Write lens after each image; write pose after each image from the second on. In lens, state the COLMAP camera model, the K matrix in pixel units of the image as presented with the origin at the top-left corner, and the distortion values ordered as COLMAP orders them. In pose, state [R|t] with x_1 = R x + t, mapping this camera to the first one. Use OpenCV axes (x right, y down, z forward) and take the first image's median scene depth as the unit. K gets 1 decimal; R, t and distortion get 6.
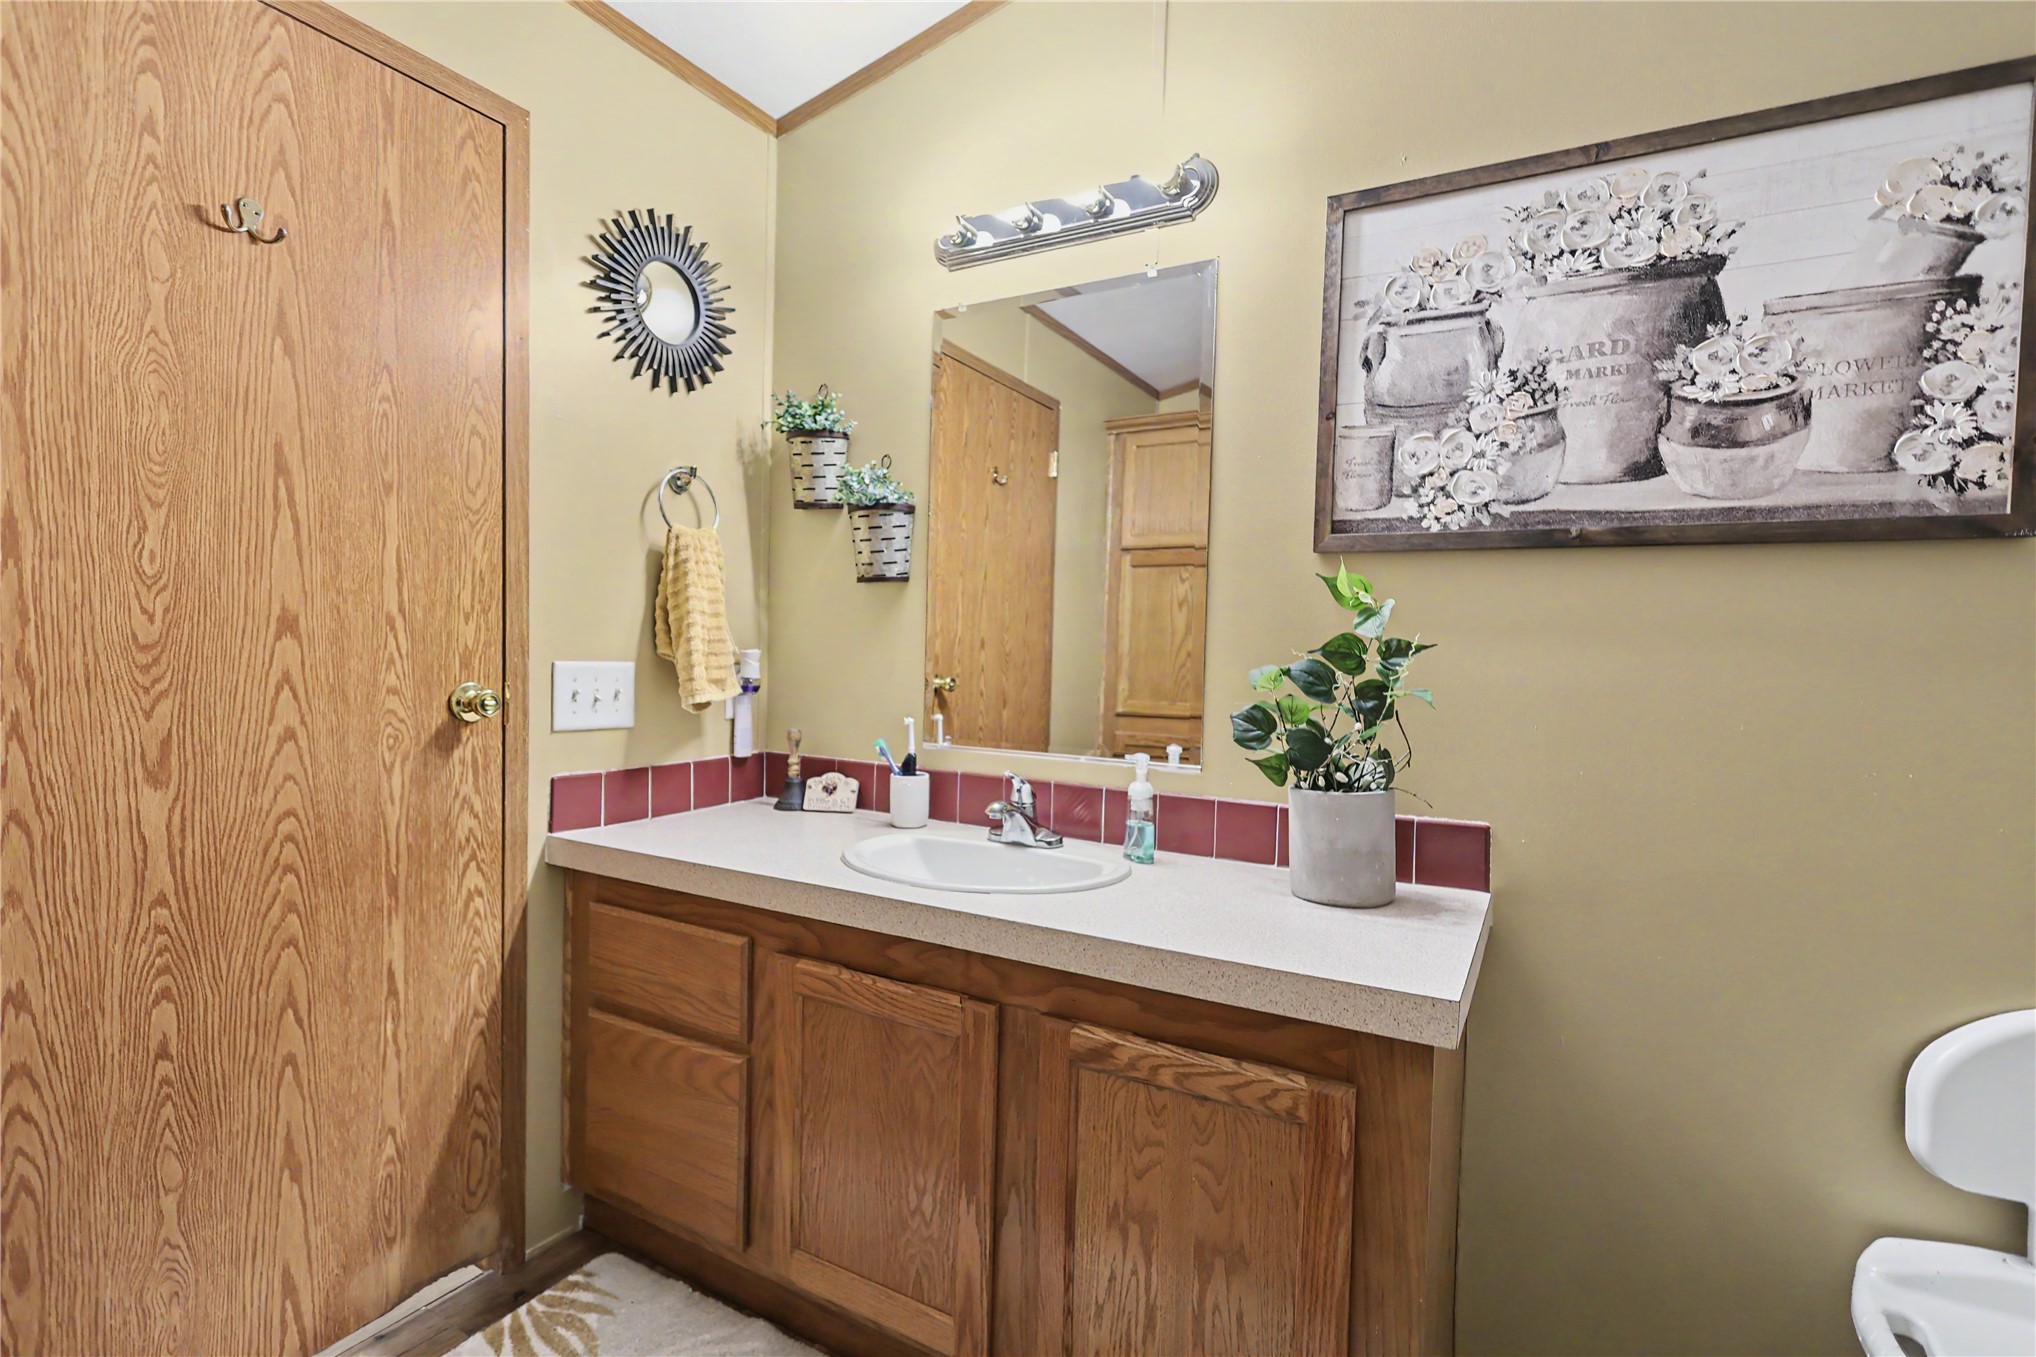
lens RADIAL K [[943.3, 0, 1009.9], [0, 943.3, 678.9], [0, 0, 1]] dist [-0.001198, 0.001490]
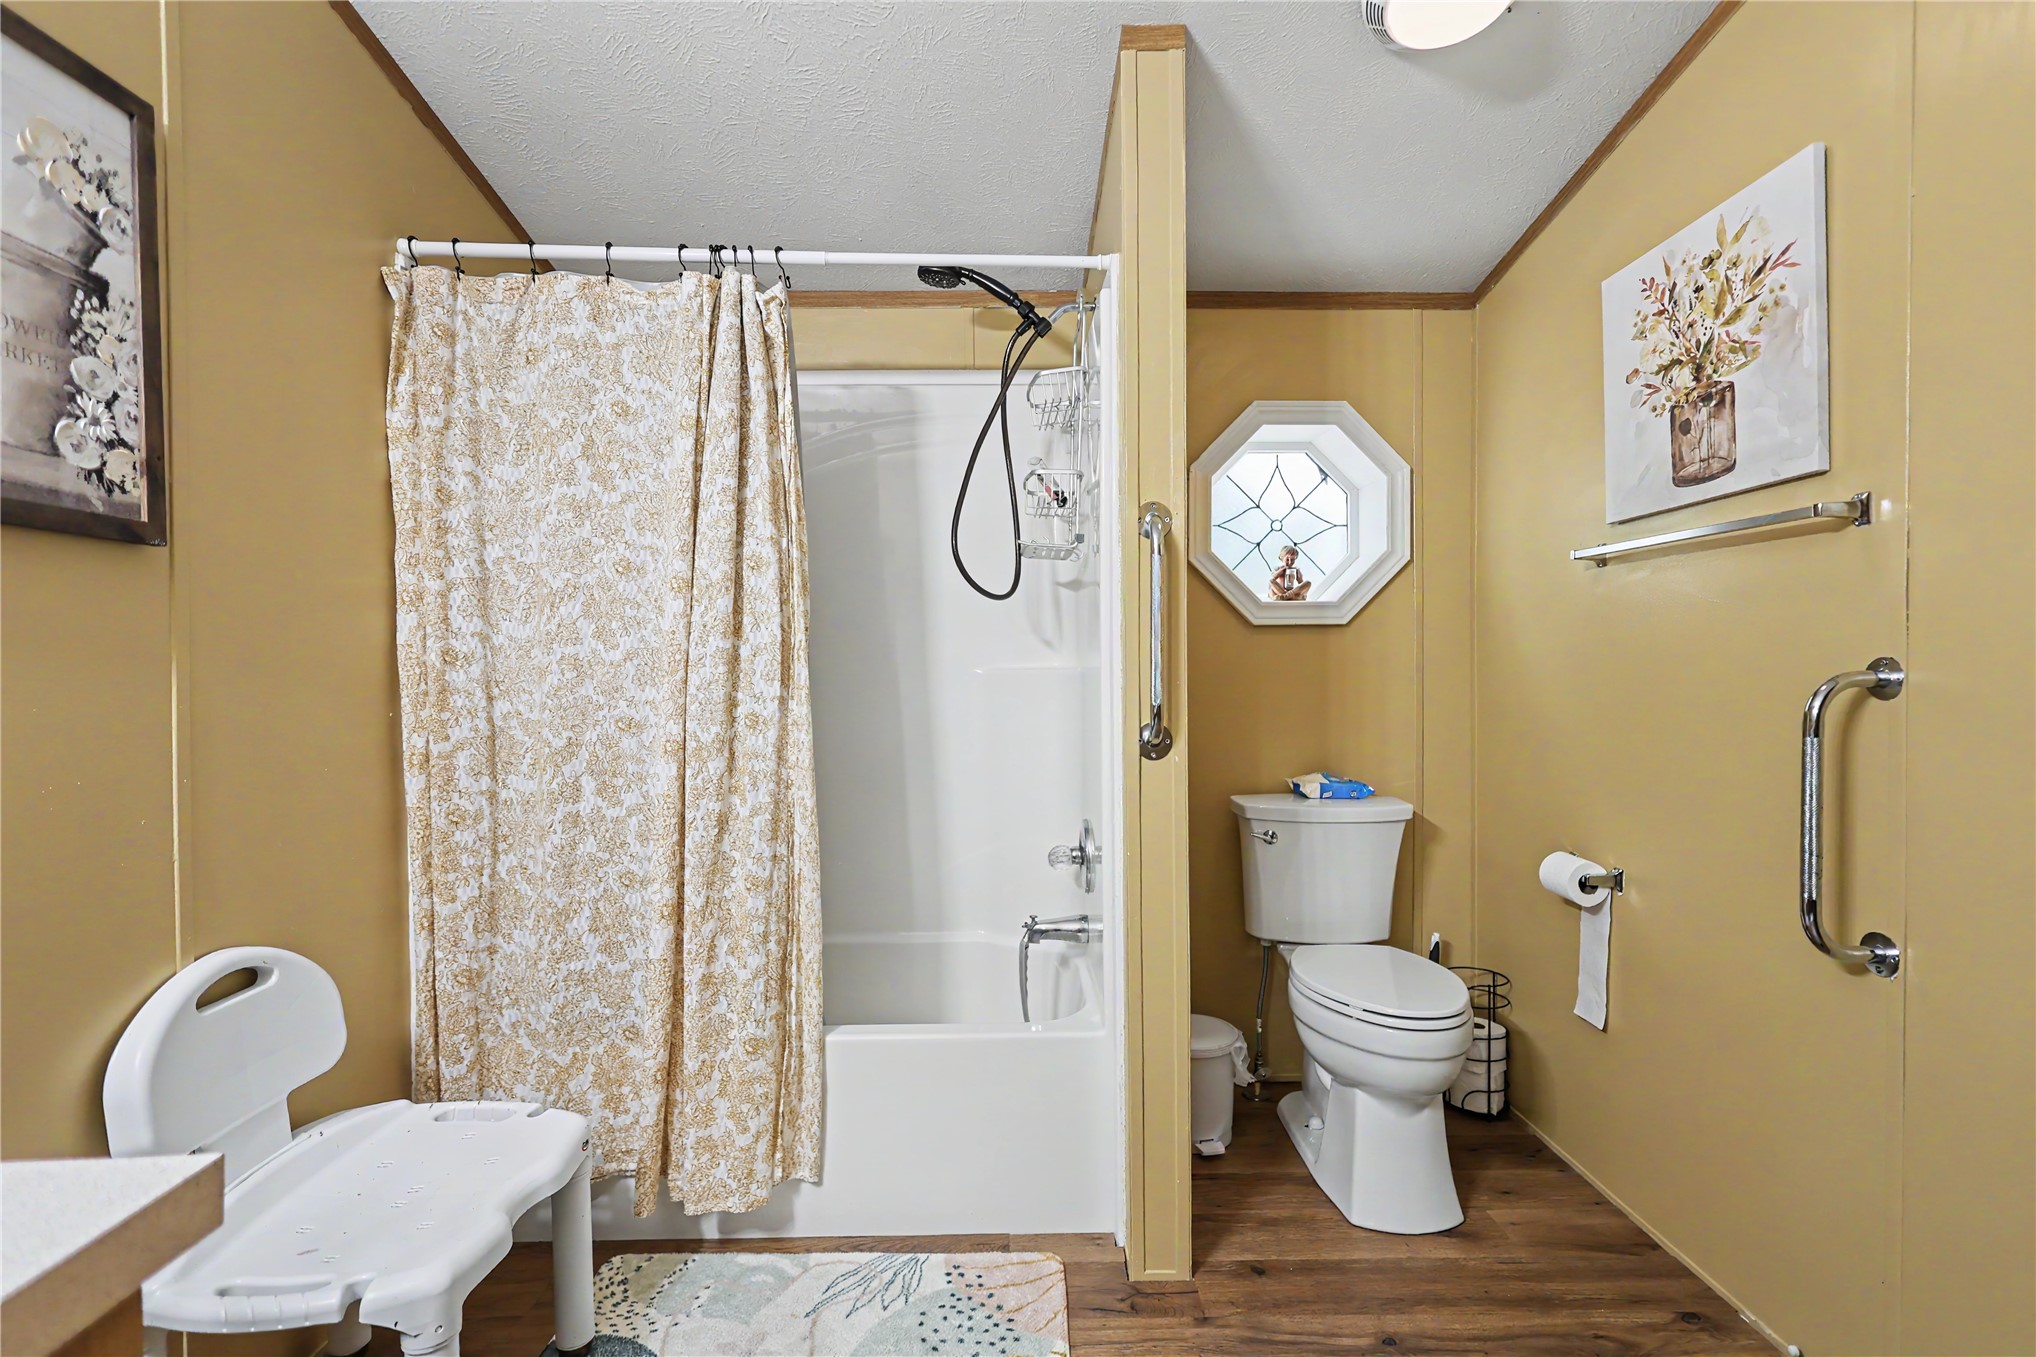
lens RADIAL K [[943.3, 0, 1020.3], [0, 943.3, 678.2], [0, 0, 1]] dist [-0.001198, 0.001490]
pose [[-0.522327, -0.034810, 0.852035, -0.358827], [0.016851, 0.998550, 0.051126, -0.036069], [-0.852579, 0.041062, -0.520983, 0.703548]]
